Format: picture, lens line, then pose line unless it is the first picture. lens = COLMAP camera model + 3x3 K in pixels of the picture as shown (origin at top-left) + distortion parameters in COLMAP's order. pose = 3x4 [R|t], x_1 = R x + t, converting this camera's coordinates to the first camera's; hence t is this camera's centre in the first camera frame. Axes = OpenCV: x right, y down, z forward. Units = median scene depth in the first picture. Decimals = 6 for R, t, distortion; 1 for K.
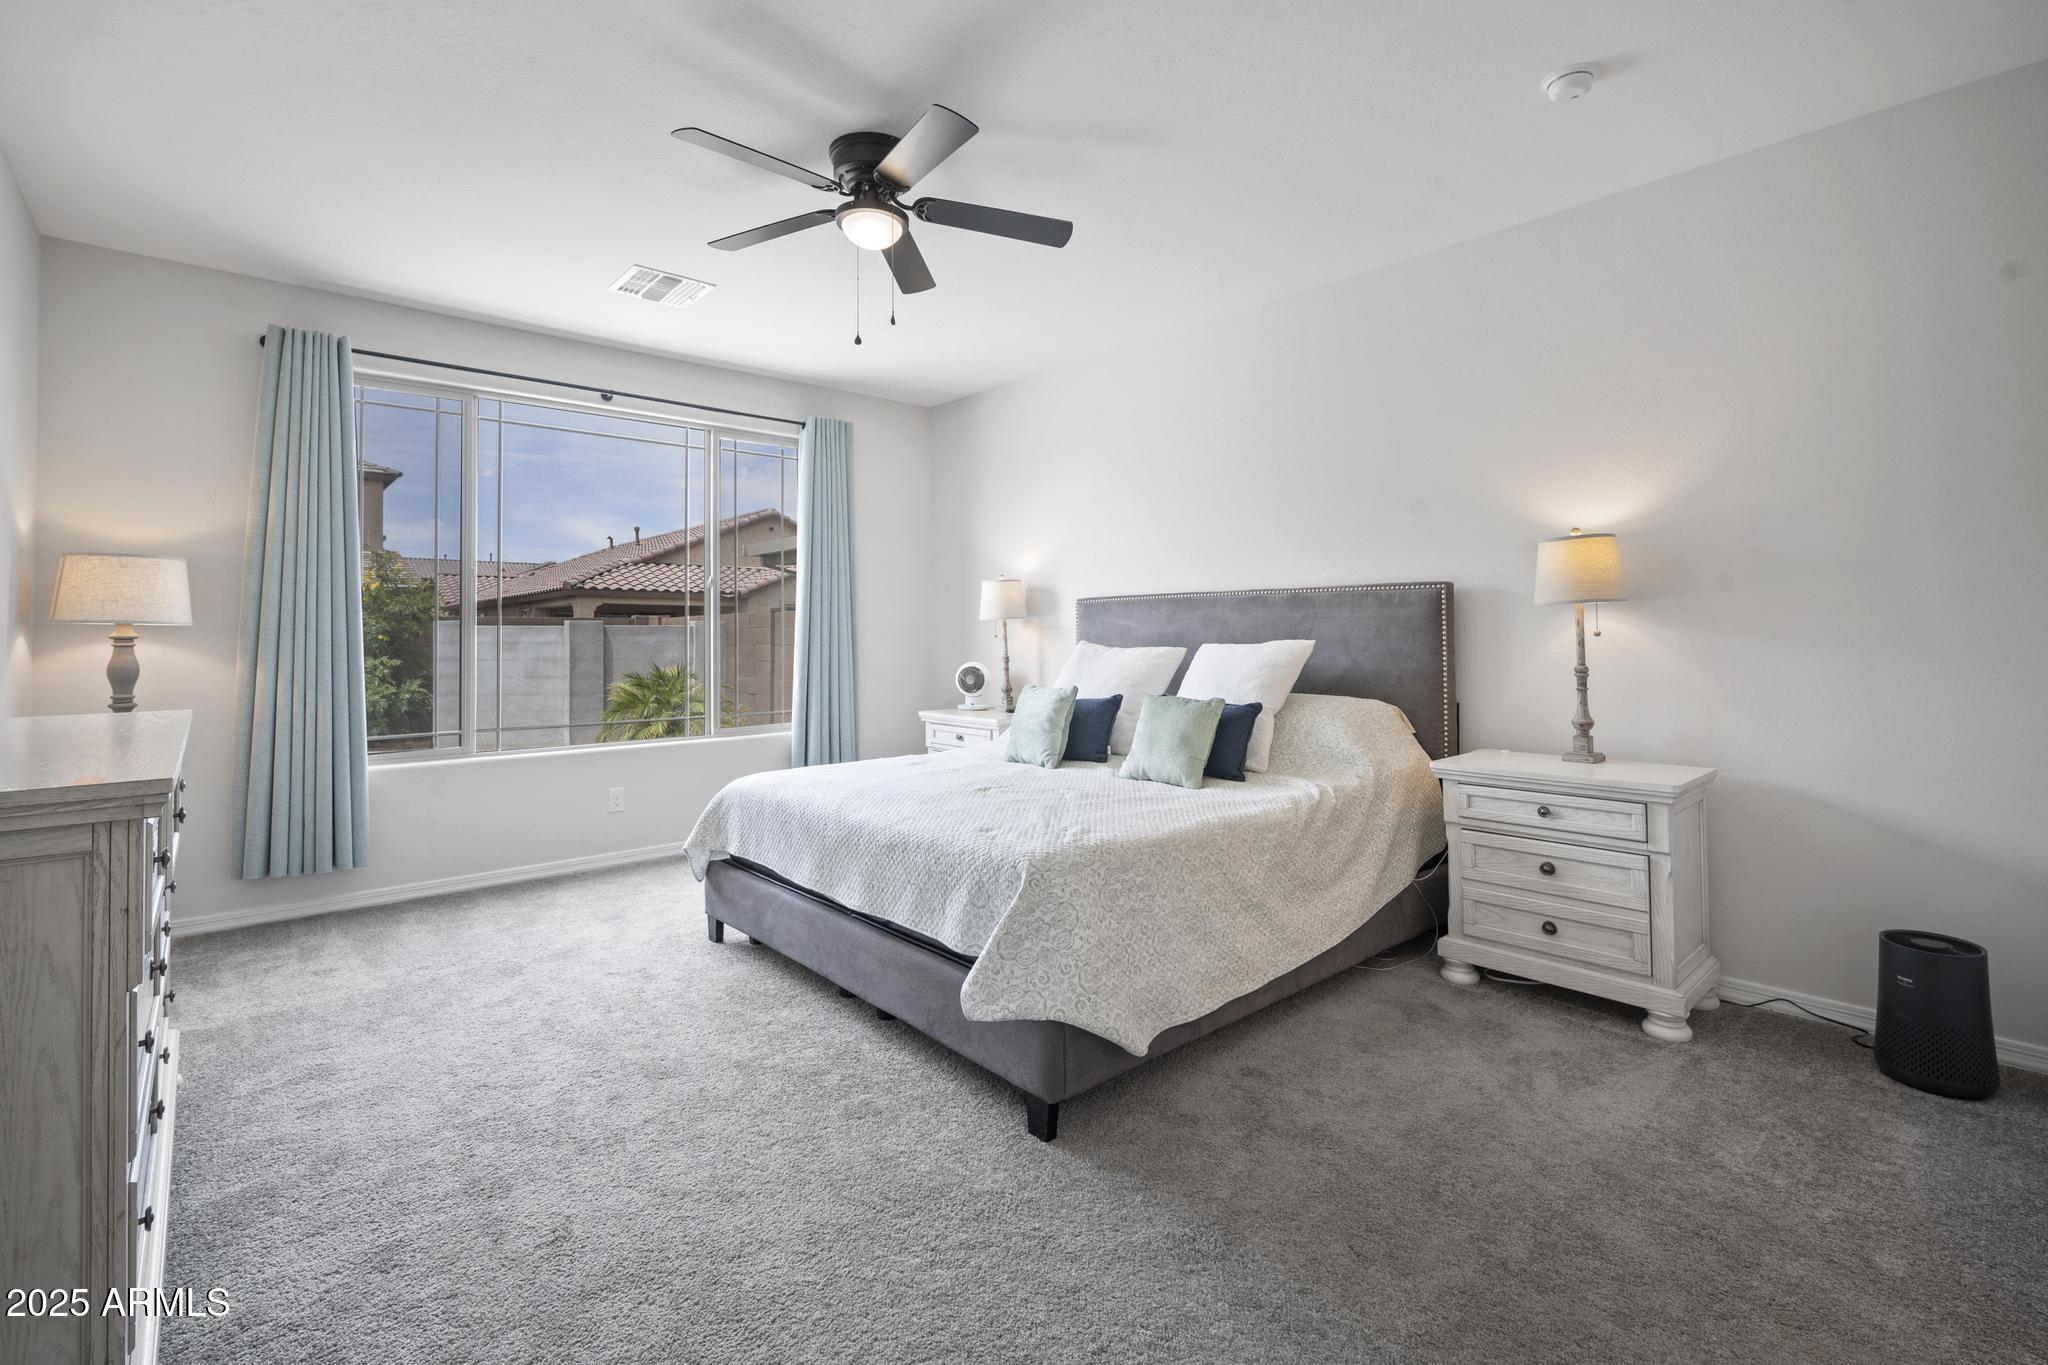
lens RADIAL K [[899.5, 0, 1019.5], [0, 899.5, 668.6], [0, 0, 1]] dist [-0.015866, 0.004670]
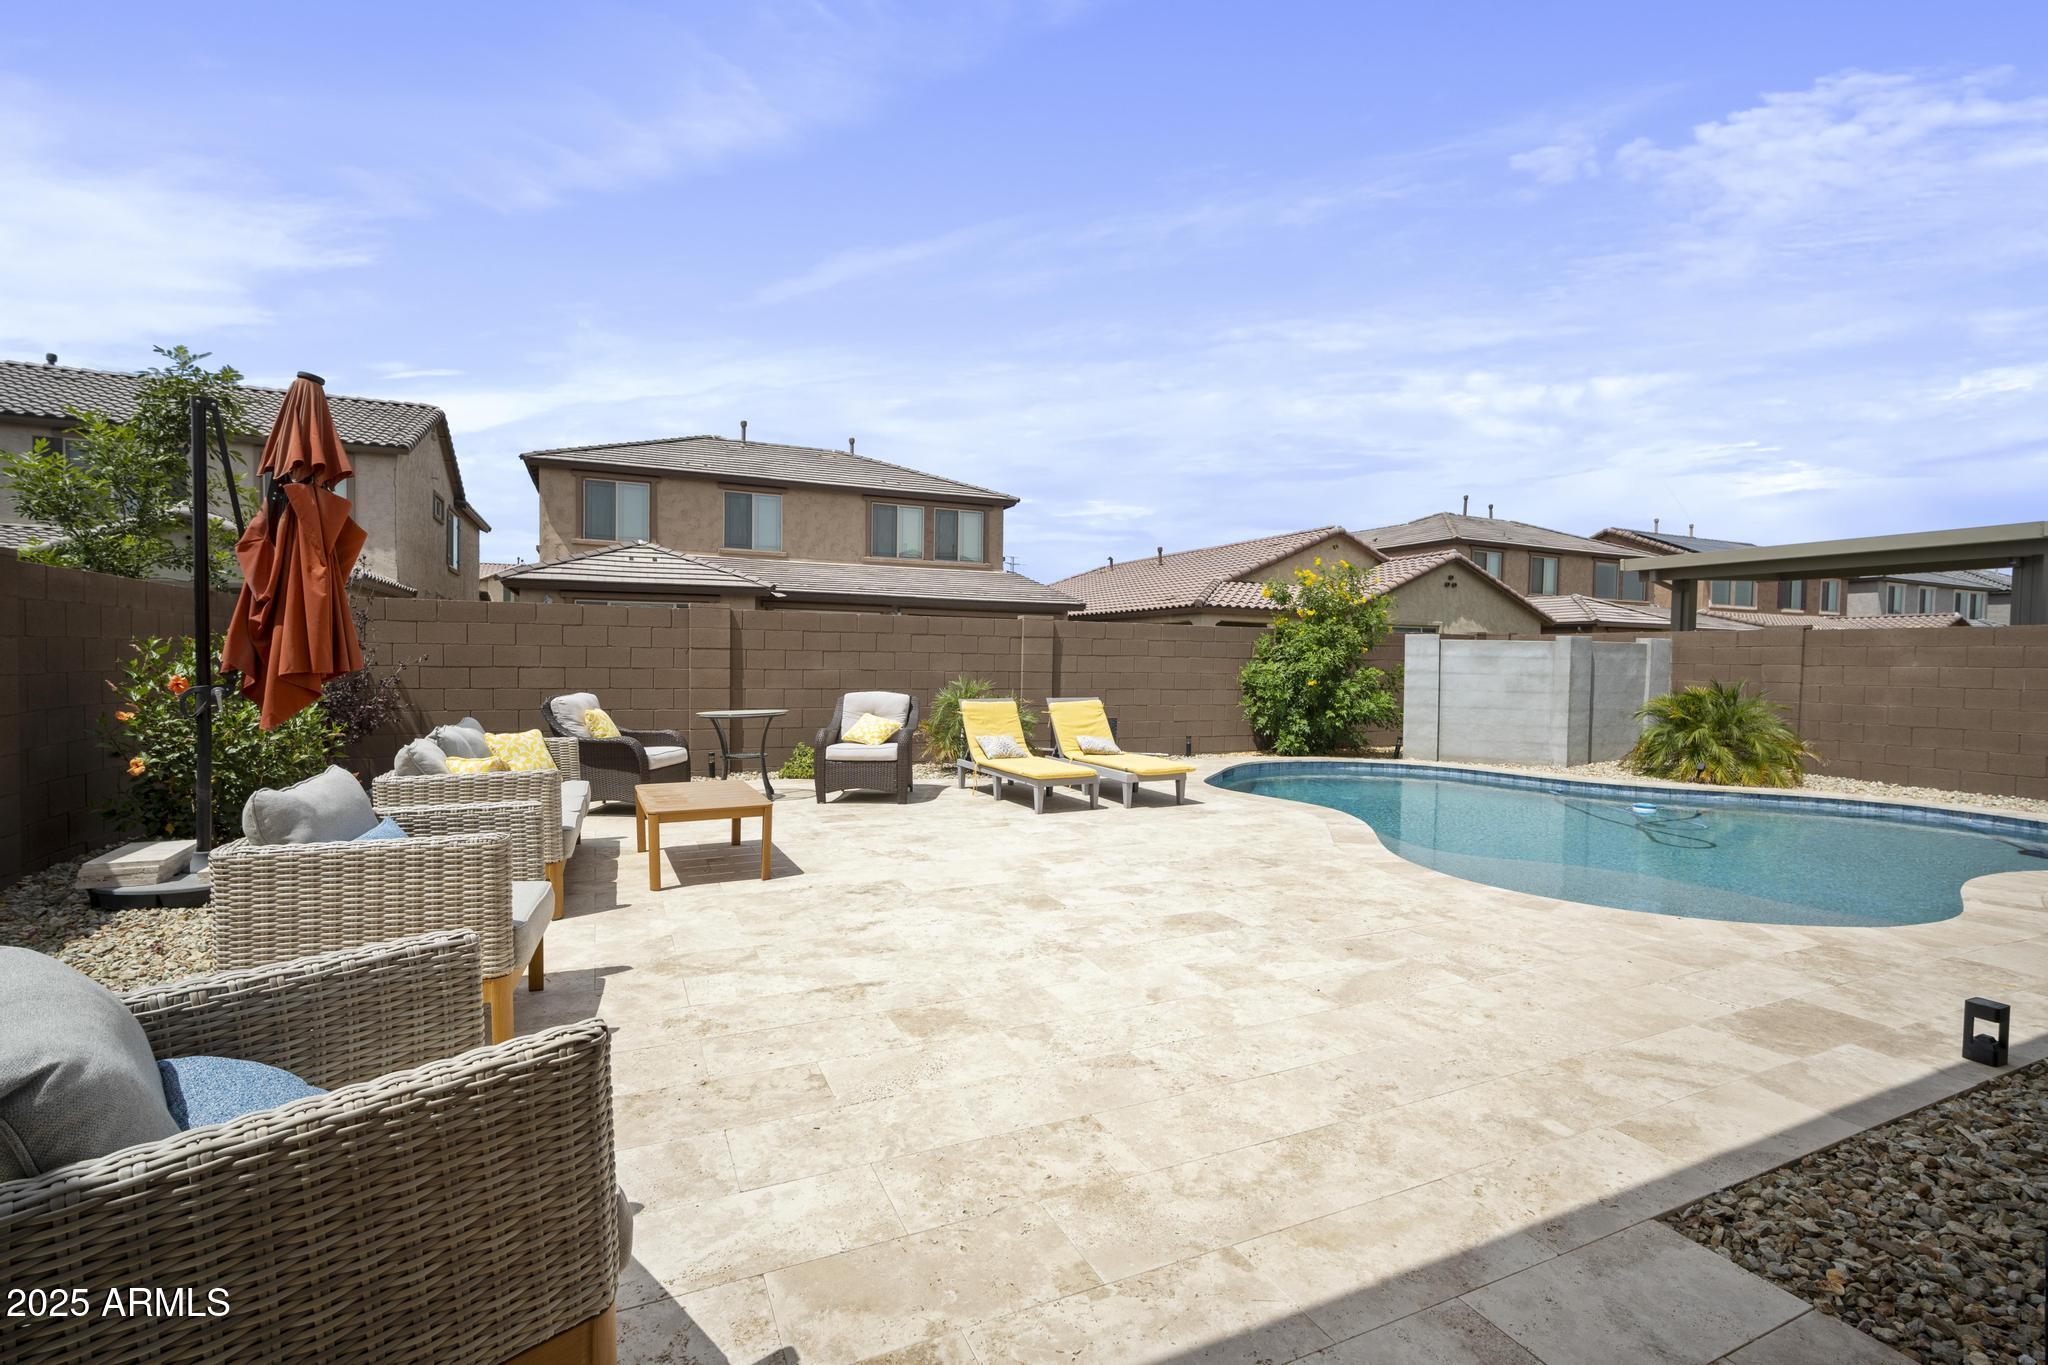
lens RADIAL K [[924.7, 0, 1031.3], [0, 924.7, 685.2], [0, 0, 1]] dist [-0.010156, 0.001352]
pose [[0.957408, 0.026306, -0.287538, -0.764403], [-0.028187, 0.999600, -0.002404, 0.019976], [0.287360, 0.010407, 0.957766, -0.148079]]
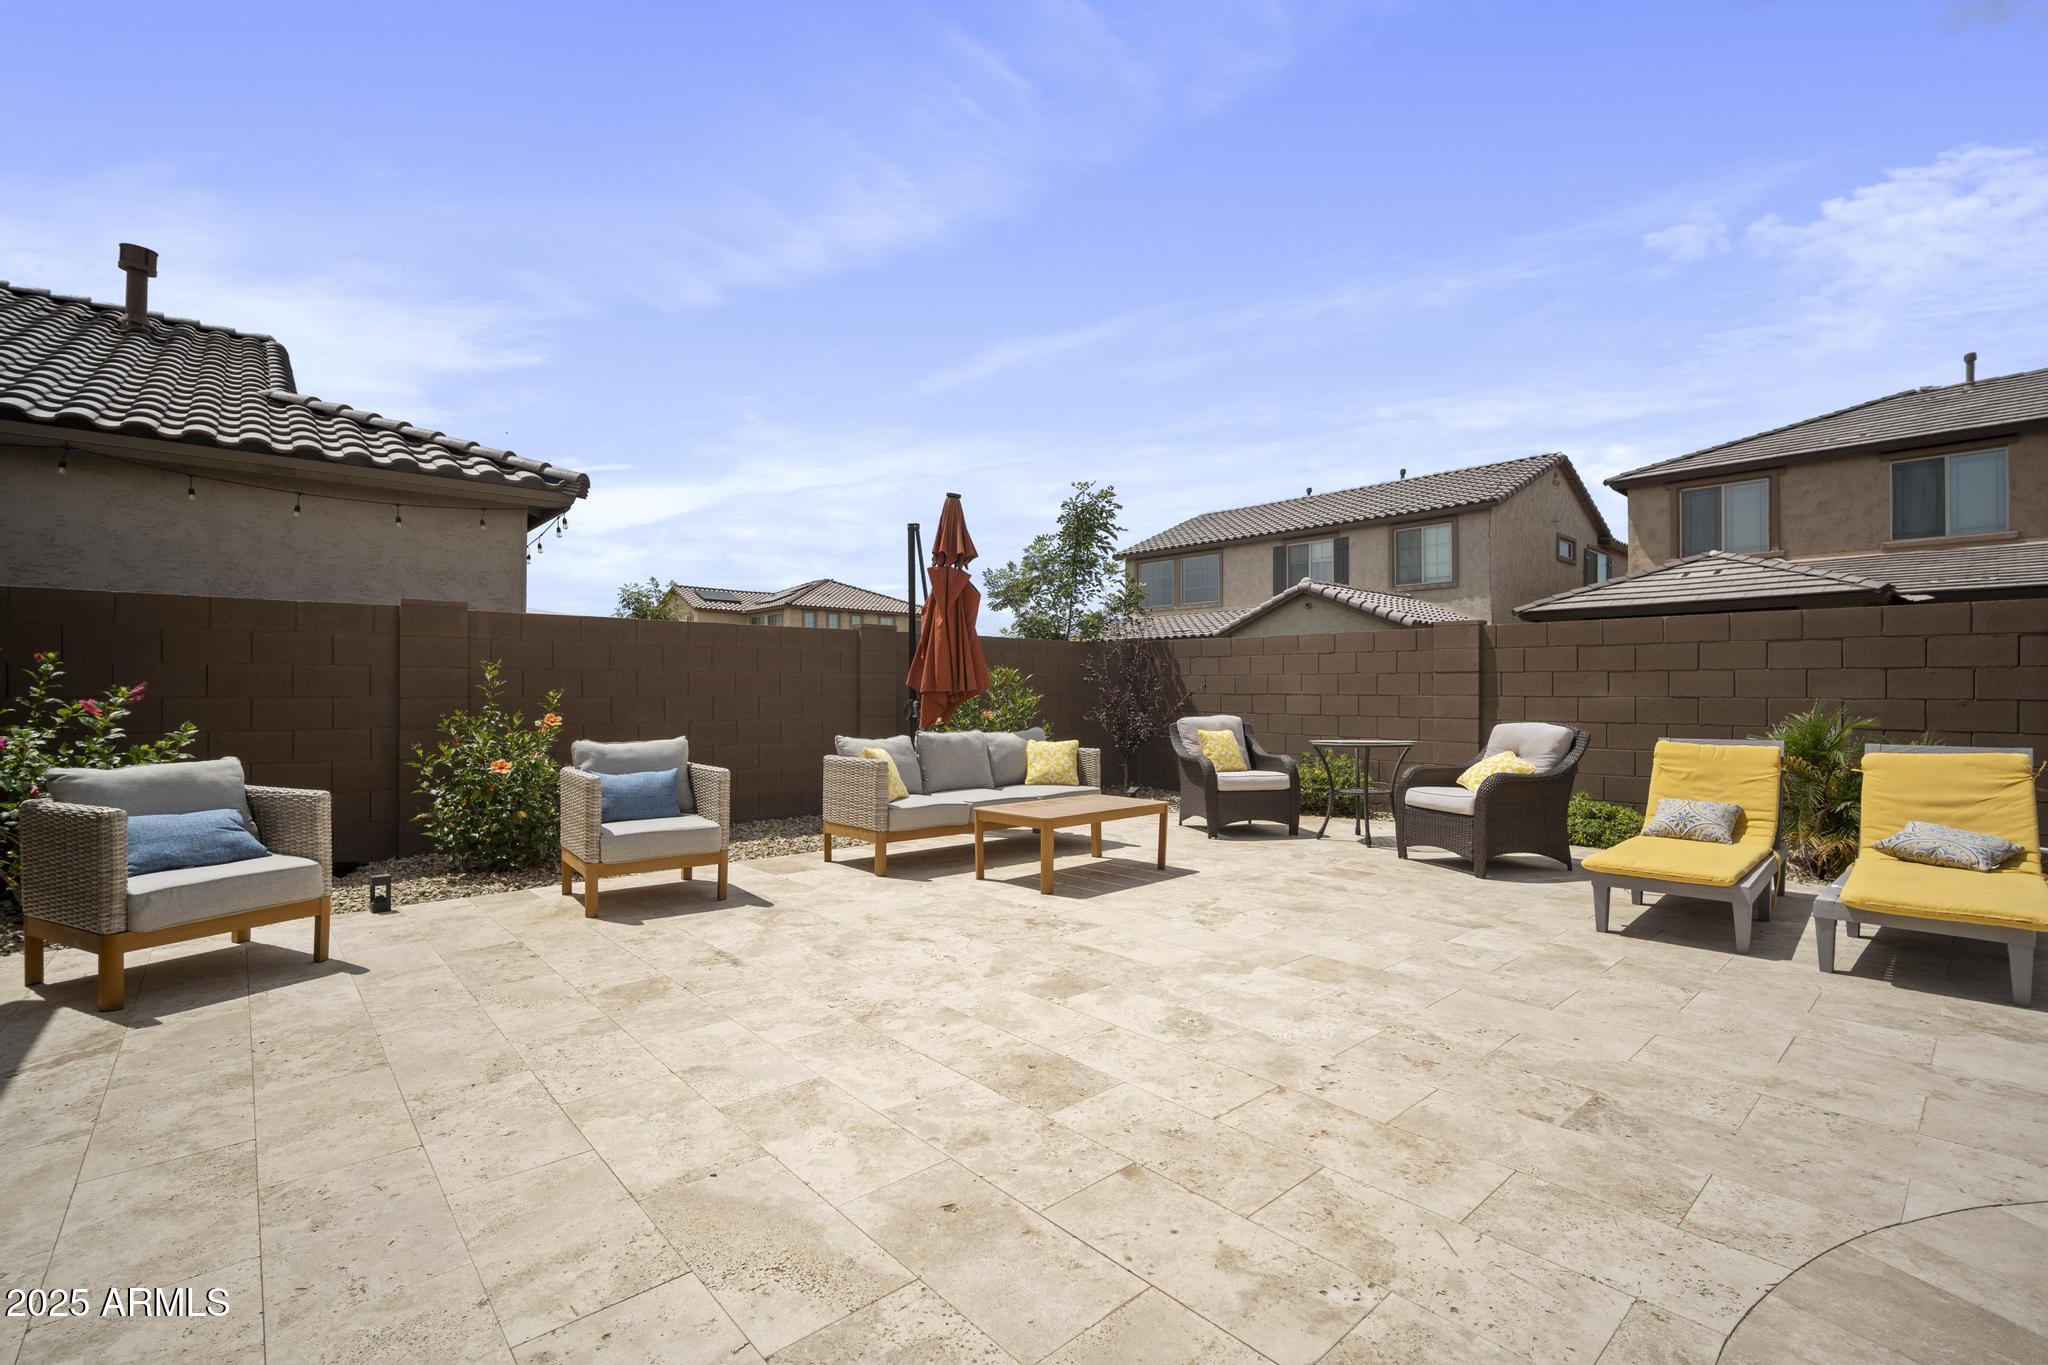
lens RADIAL K [[899.5, 0, 1019.5], [0, 899.5, 668.6], [0, 0, 1]] dist [-0.015866, 0.004670]
pose [[-0.002052, -0.020287, -0.999792, -0.574086], [-0.037412, 0.999096, -0.020196, 0.017187], [0.999298, 0.037363, -0.002809, 0.237306]]
